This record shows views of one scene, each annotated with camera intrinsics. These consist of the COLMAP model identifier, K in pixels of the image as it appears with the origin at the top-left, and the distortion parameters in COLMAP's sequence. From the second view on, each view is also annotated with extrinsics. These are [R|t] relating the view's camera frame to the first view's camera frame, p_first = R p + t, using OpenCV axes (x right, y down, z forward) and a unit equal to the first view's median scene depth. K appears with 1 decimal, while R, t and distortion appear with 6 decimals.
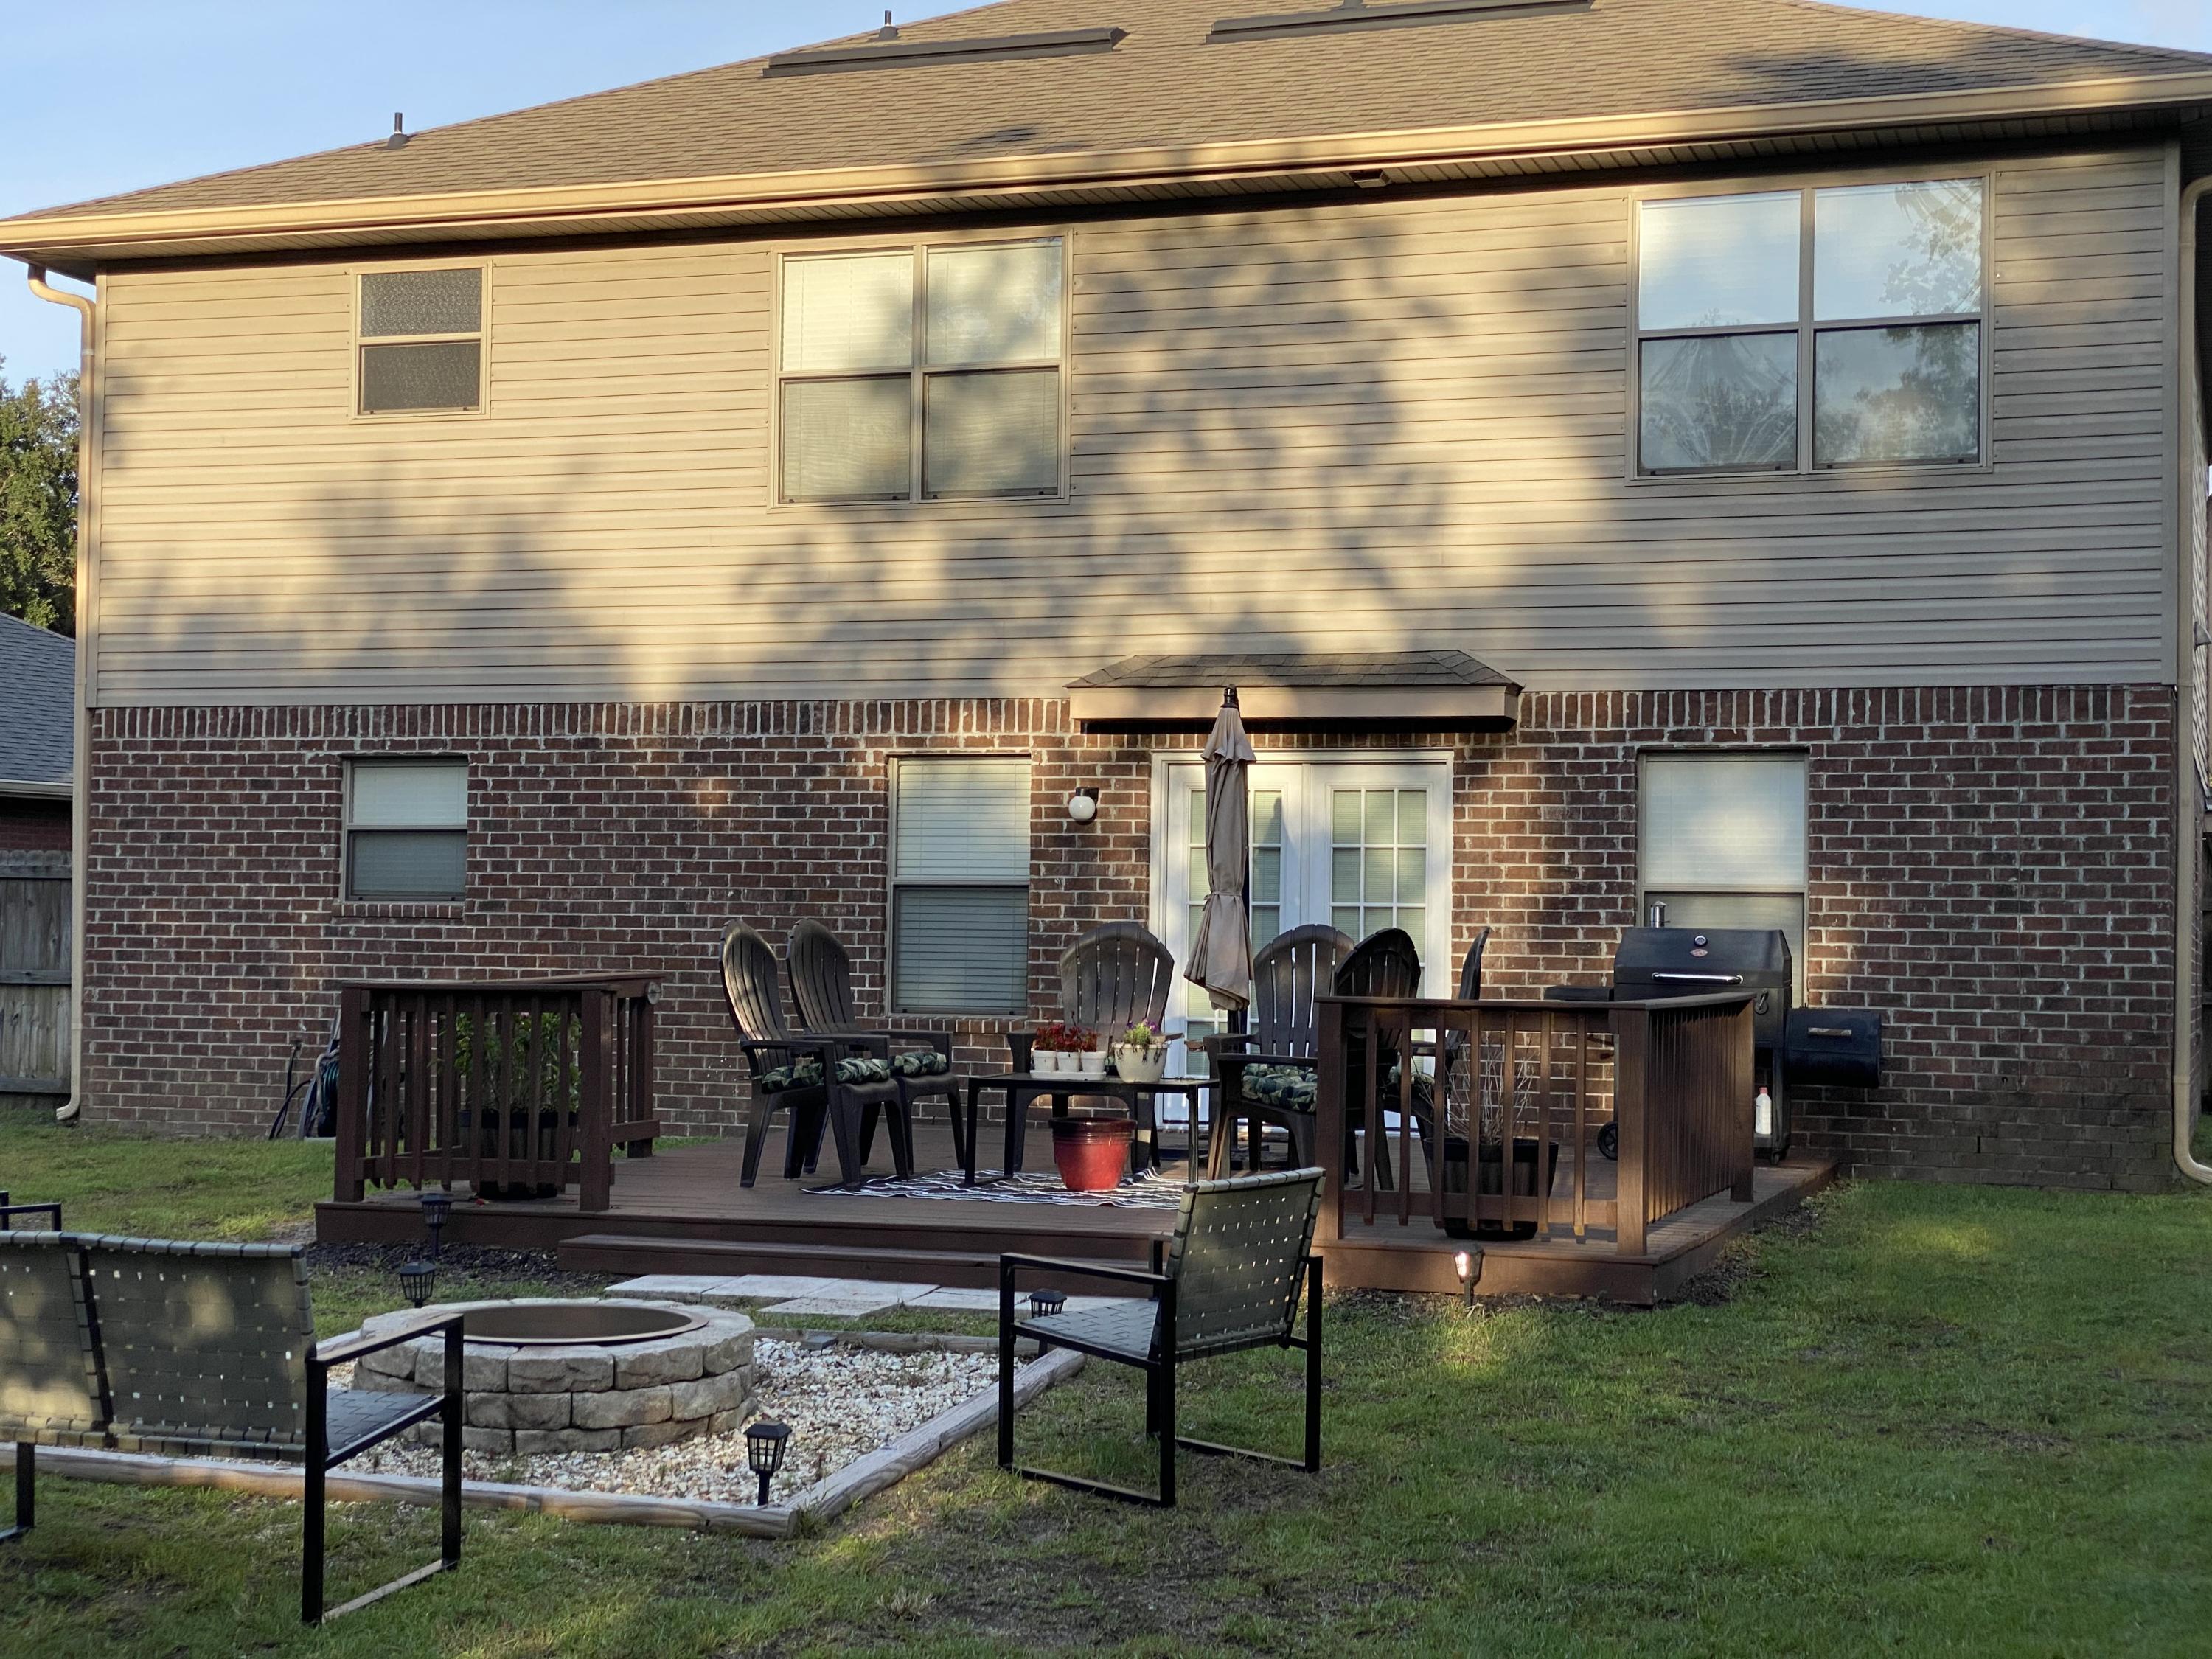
lens RADIAL K [[3333.9, 0, 1113.8], [0, 3333.9, 821.4], [0, 0, 1]] dist [0.058962, 0.000000]
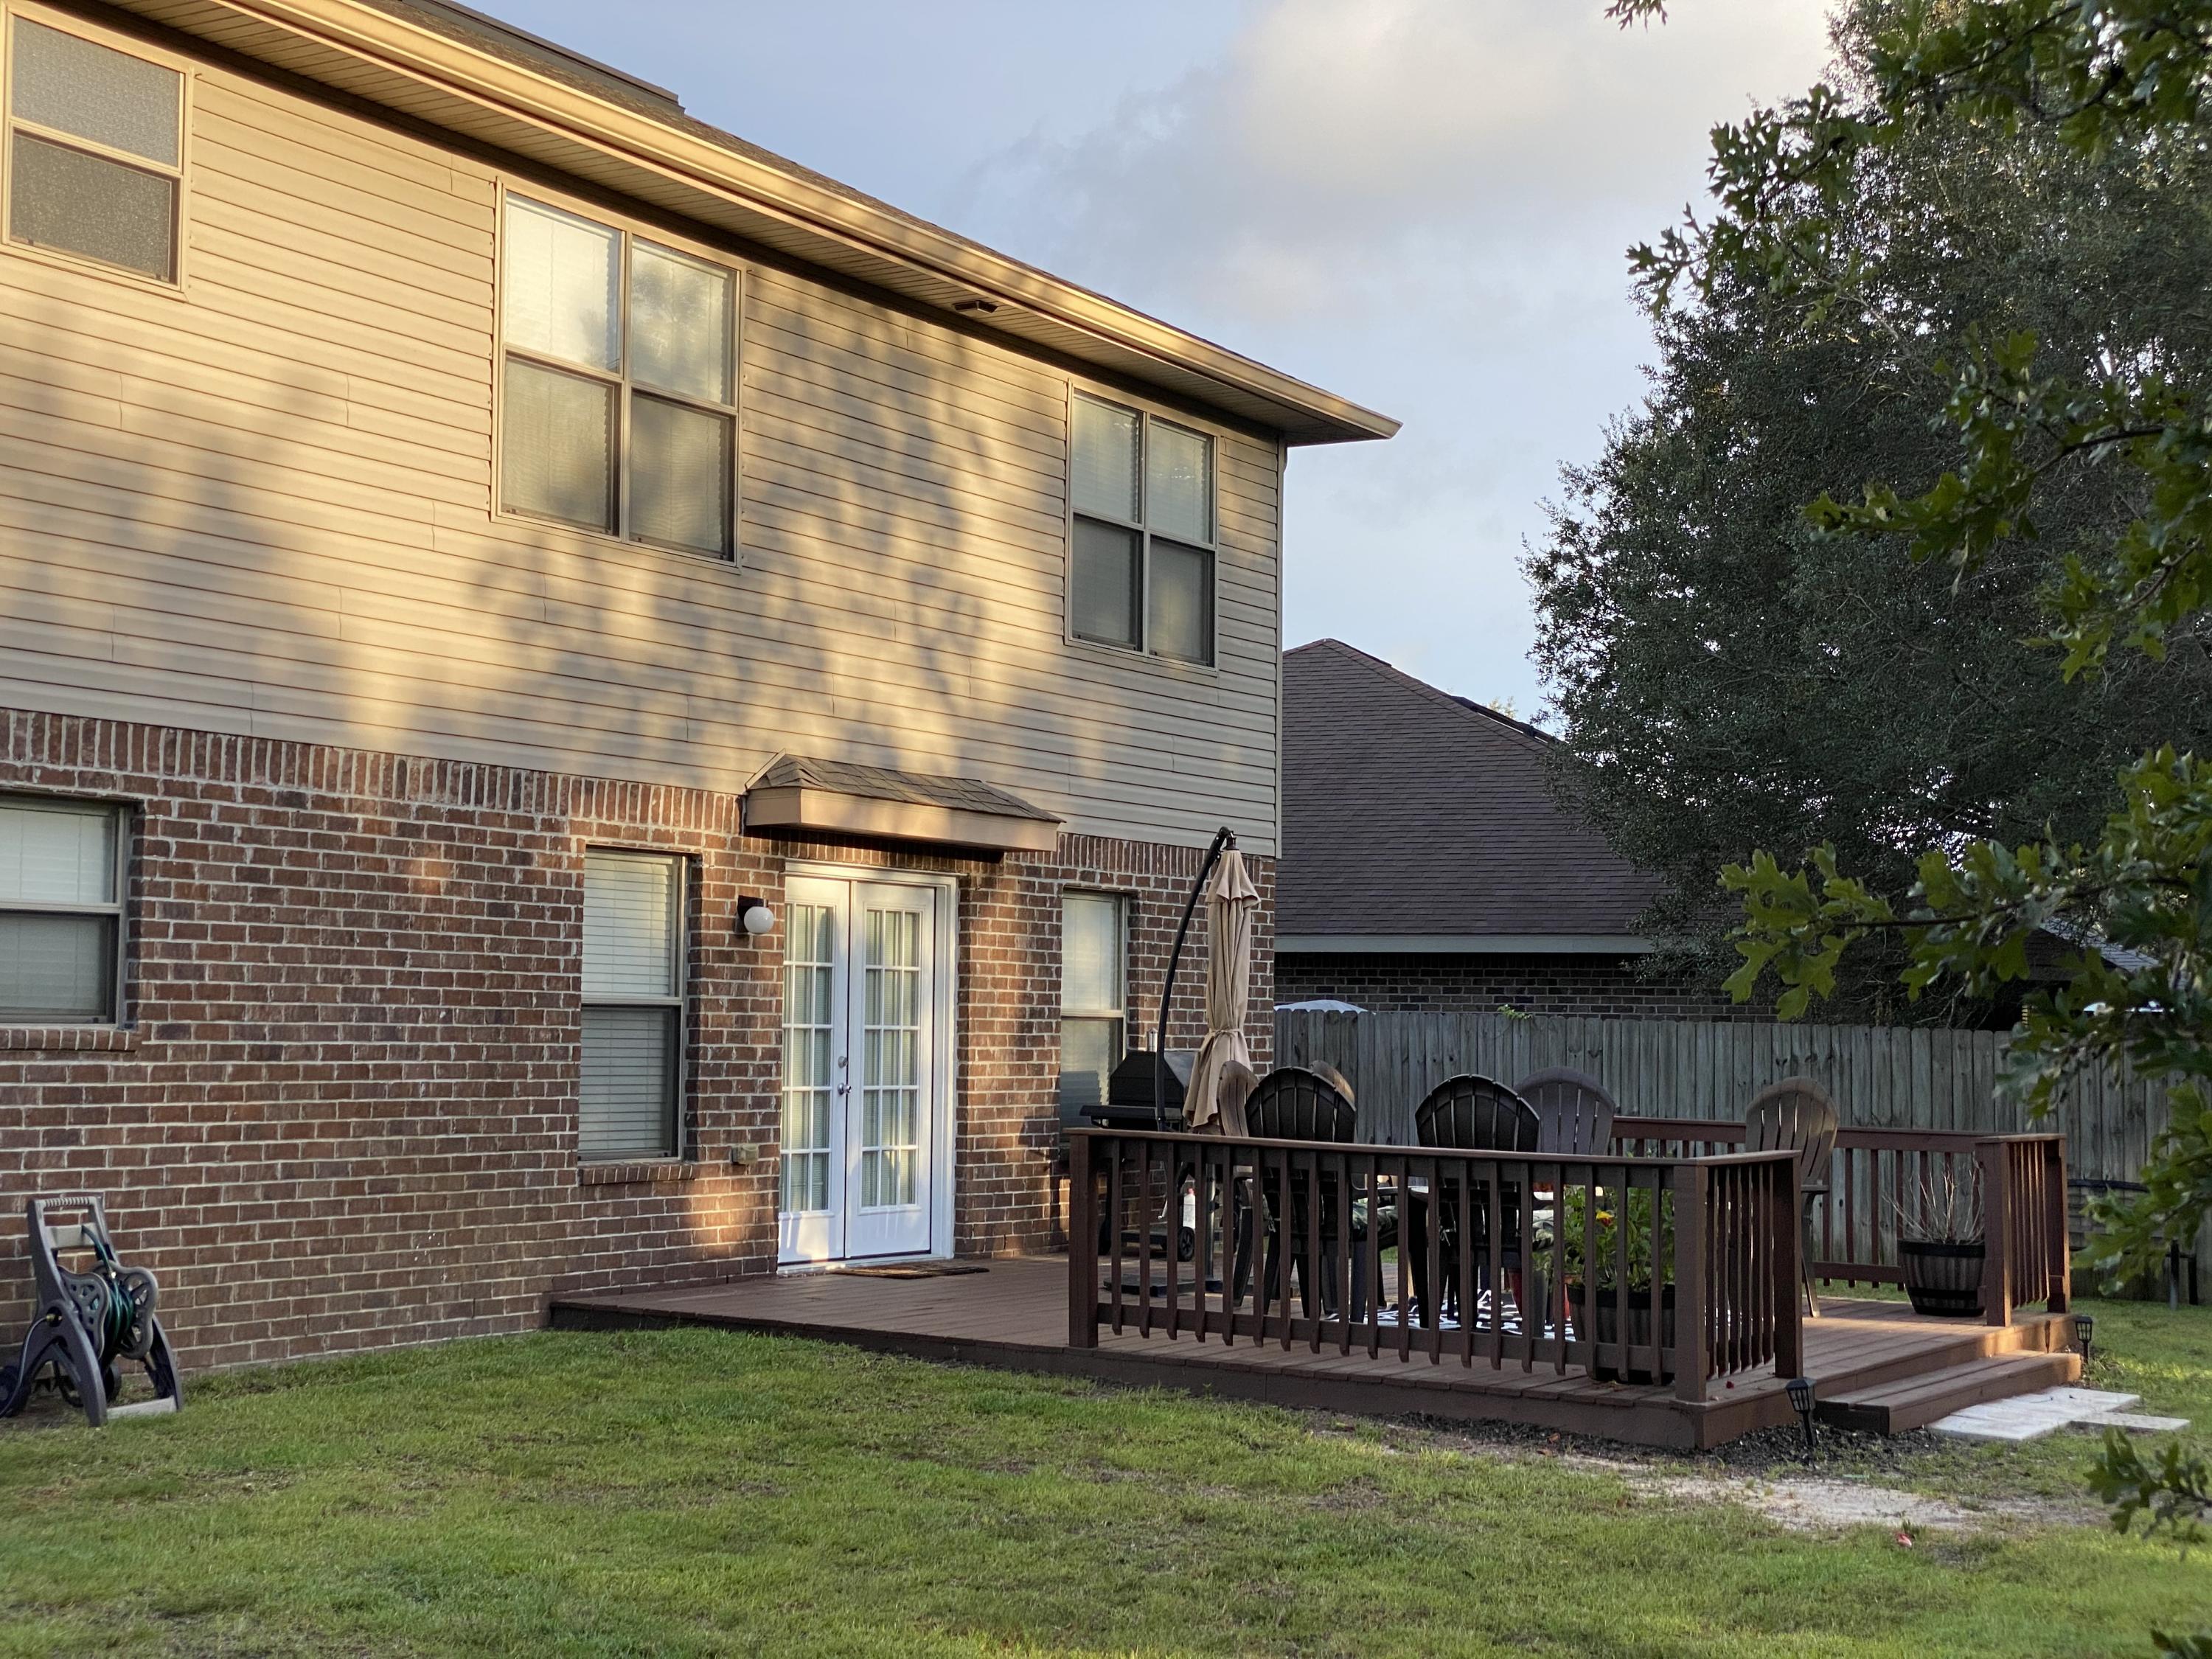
lens RADIAL K [[3333.9, 0, 1107.5], [0, 3333.9, 841.2], [0, 0, 1]] dist [0.058962, 0.000000]
pose [[0.191691, 0.047184, 0.980320, -0.823725], [-0.045145, 0.998210, -0.039217, 0.005328], [-0.980416, -0.036739, 0.193478, 0.703363]]
